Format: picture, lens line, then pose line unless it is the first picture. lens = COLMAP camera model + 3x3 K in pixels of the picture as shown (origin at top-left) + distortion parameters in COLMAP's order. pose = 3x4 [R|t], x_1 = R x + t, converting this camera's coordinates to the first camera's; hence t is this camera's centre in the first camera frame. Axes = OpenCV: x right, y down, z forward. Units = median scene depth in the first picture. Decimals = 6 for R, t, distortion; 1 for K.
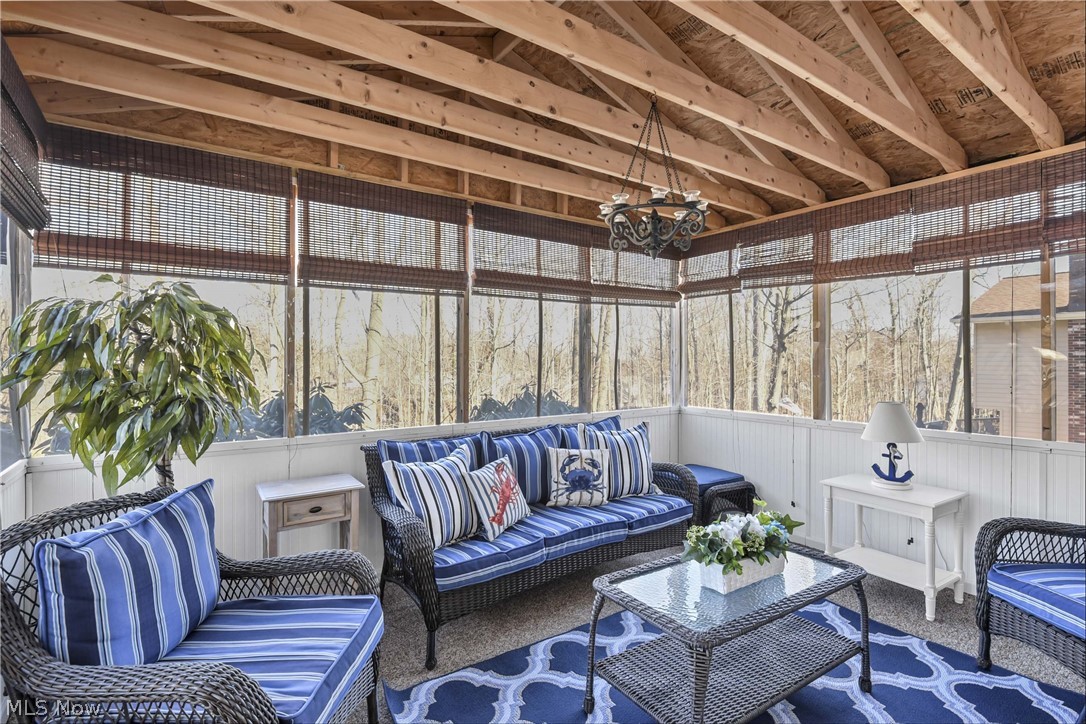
lens RADIAL K [[517.9, 0, 549.6], [0, 517.9, 362.7], [0, 0, 1]] dist [0.000940, -0.008026]
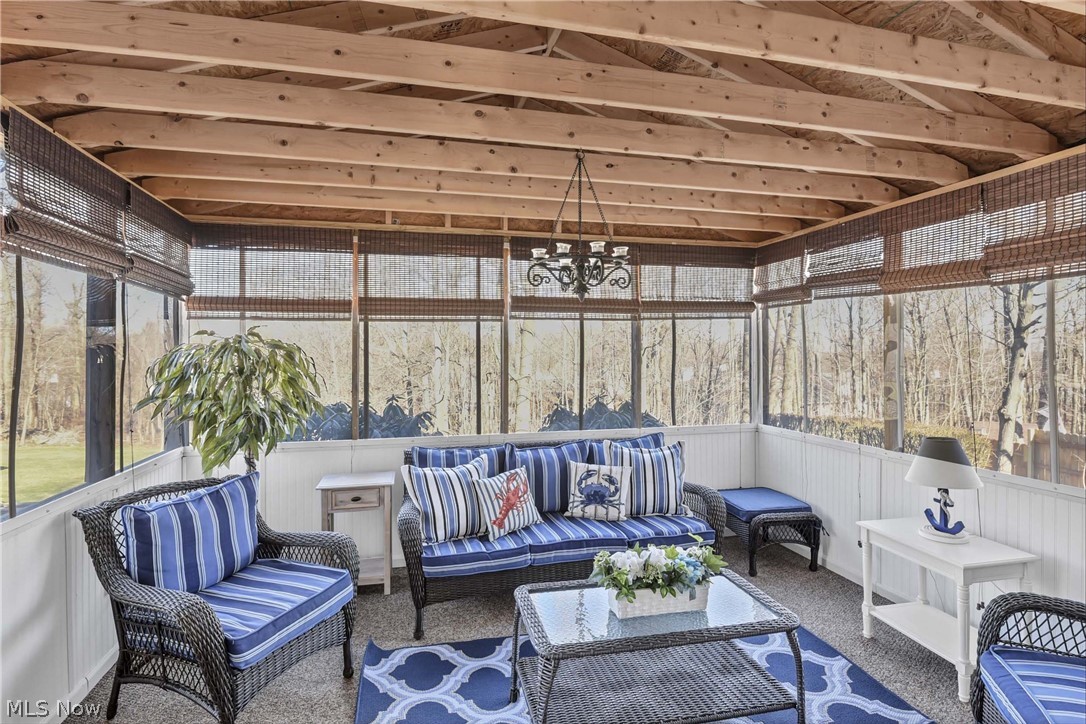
lens RADIAL K [[517.9, 0, 517.5], [0, 517.9, 358.2], [0, 0, 1]] dist [0.000940, -0.008026]
pose [[0.932528, 0.001728, -0.361094, 0.331973], [-0.002770, 0.999993, -0.002367, -0.054599], [0.361088, 0.003207, 0.932526, -0.046066]]
